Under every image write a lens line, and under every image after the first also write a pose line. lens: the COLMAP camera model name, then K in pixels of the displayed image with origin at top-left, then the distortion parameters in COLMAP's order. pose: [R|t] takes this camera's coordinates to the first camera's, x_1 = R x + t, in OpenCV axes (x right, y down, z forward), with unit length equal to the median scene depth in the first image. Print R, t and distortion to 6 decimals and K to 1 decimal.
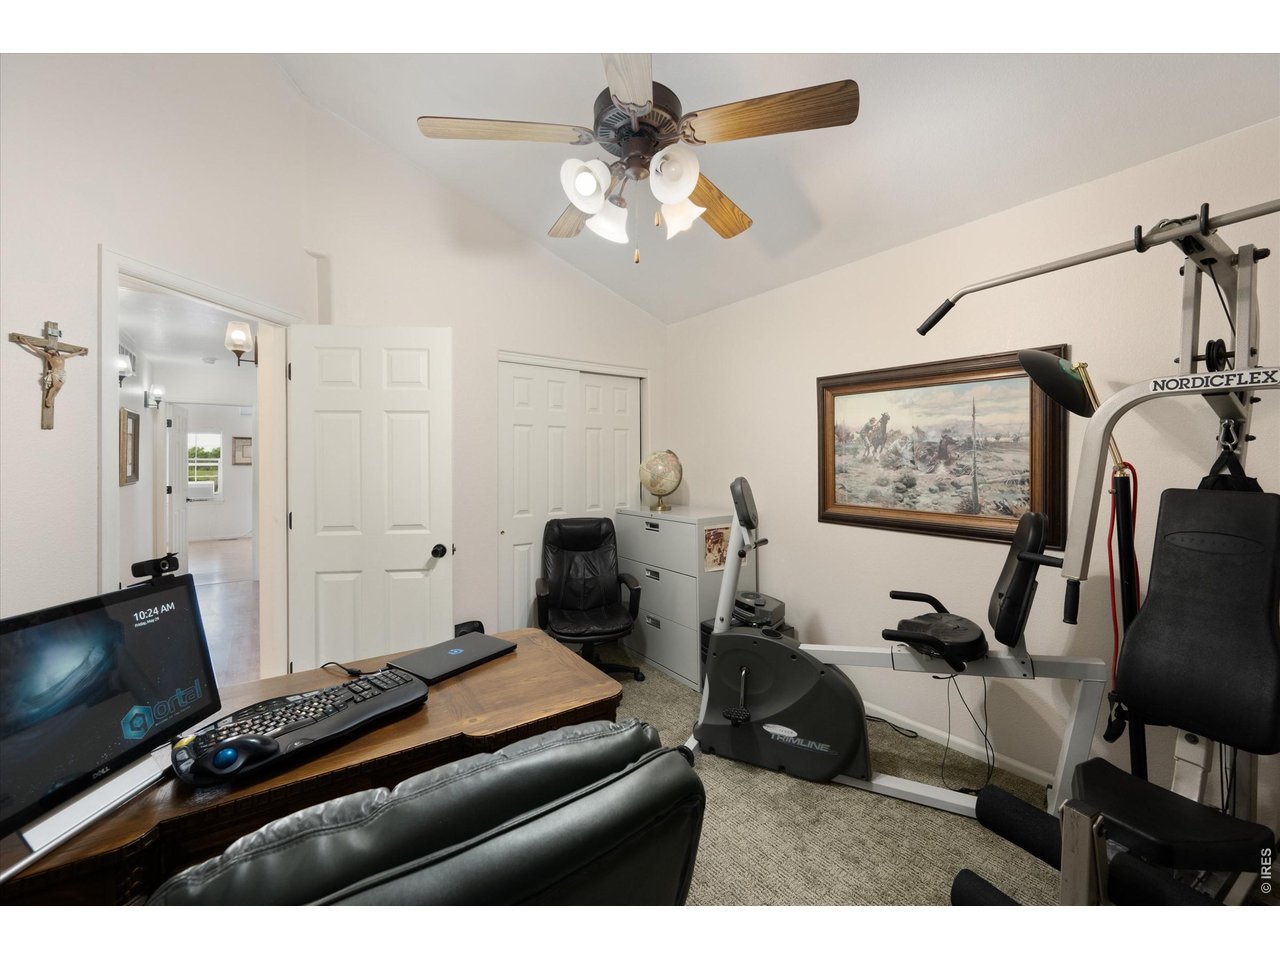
lens RADIAL K [[502.7, 0, 641.1], [0, 502.7, 473.9], [0, 0, 1]] dist [-0.000836, -0.000115]
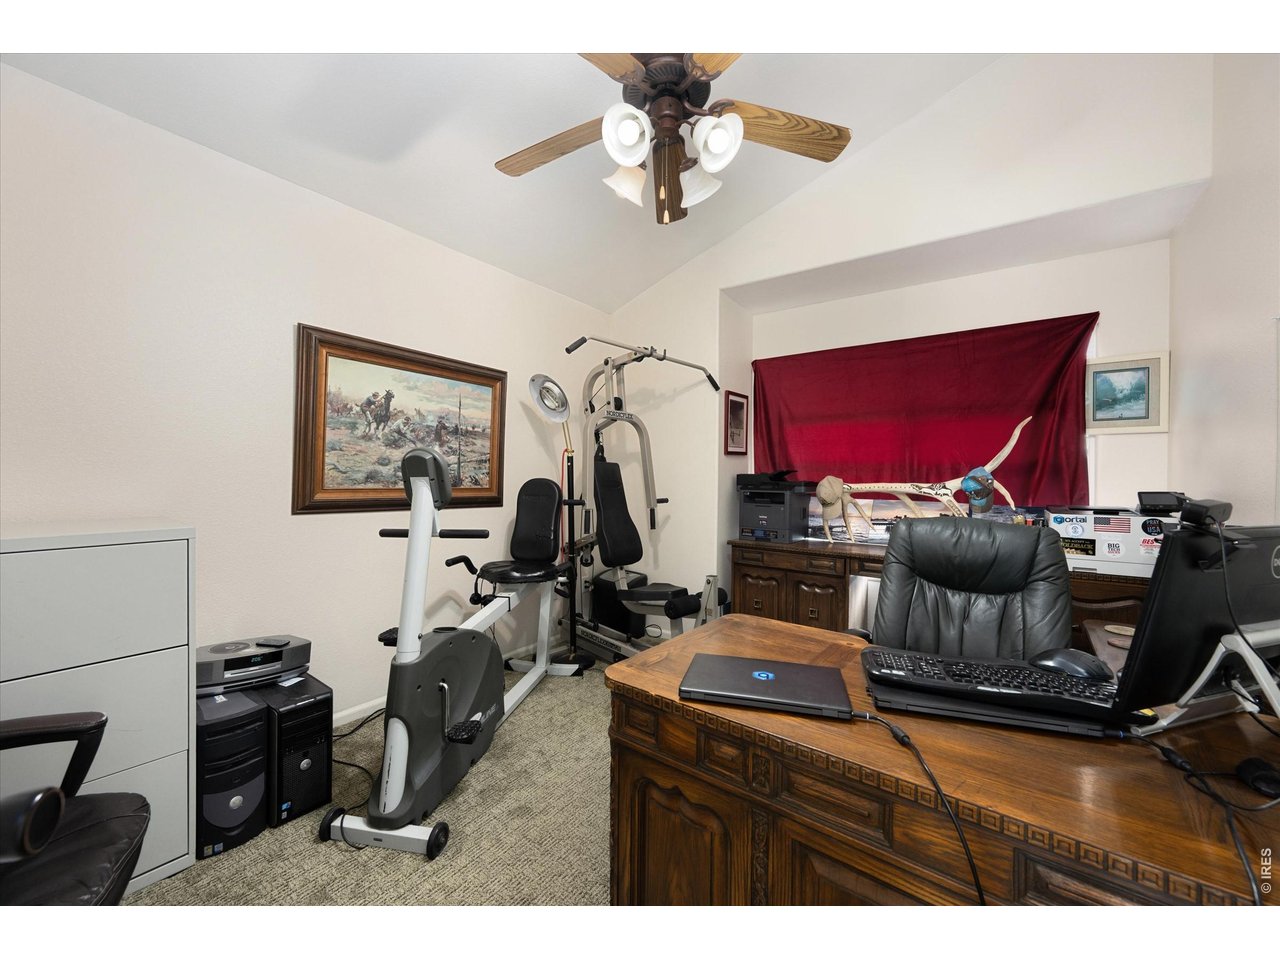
lens RADIAL K [[497.9, 0, 644.3], [0, 497.9, 478.7], [0, 0, 1]] dist [-0.001957, -0.000476]
pose [[-0.286081, -0.015581, 0.958079, -0.585506], [0.004346, 0.999836, 0.017557, 0.035608], [-0.958195, 0.009187, -0.285967, 0.813340]]
